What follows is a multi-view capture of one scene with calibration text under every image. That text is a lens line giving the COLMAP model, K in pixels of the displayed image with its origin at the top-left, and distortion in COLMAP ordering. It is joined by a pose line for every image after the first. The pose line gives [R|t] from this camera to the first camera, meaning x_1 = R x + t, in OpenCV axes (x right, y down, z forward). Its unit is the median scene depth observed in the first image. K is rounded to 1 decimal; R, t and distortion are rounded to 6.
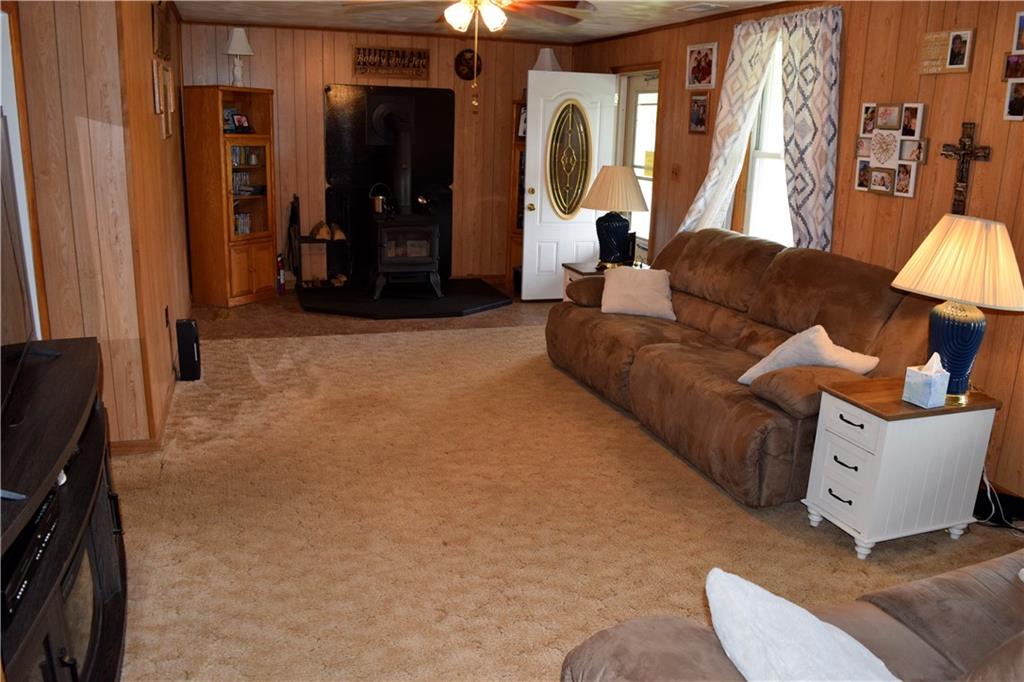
lens RADIAL K [[807.5, 0, 512.7], [0, 807.5, 340.6], [0, 0, 1]] dist [-0.094286, 0.021948]
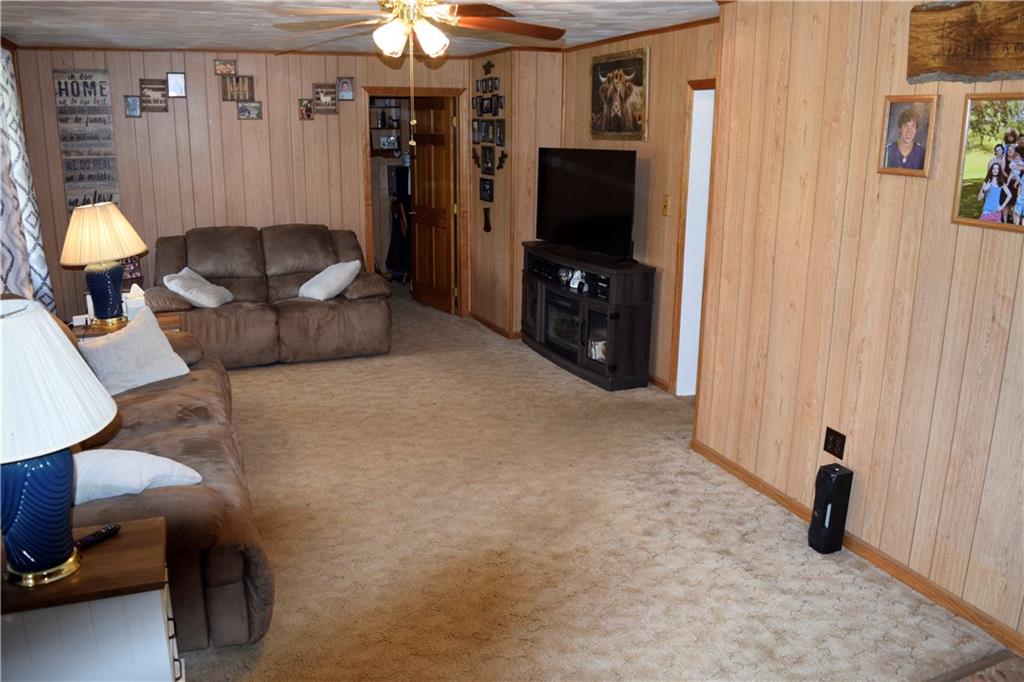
lens RADIAL K [[807.5, 0, 510.5], [0, 807.5, 339.6], [0, 0, 1]] dist [-0.094286, 0.021948]
pose [[-0.997248, -0.024754, -0.069881, -0.094989], [-0.056274, 0.866403, 0.496164, -0.556510], [0.048263, 0.498731, -0.865412, 1.885251]]
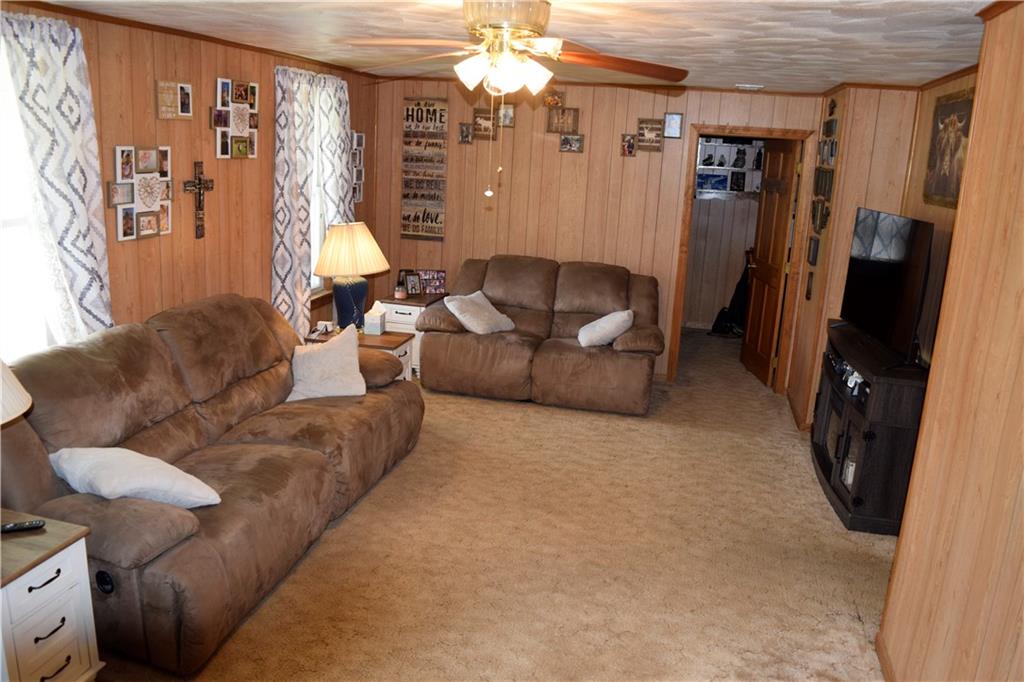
lens RADIAL K [[807.5, 0, 511.3], [0, 807.5, 336.9], [0, 0, 1]] dist [-0.094286, 0.021948]
pose [[-0.843636, -0.198721, 0.498787, -0.459650], [0.063206, 0.885769, 0.459803, -0.533000], [-0.533183, 0.419432, -0.734706, 1.632720]]
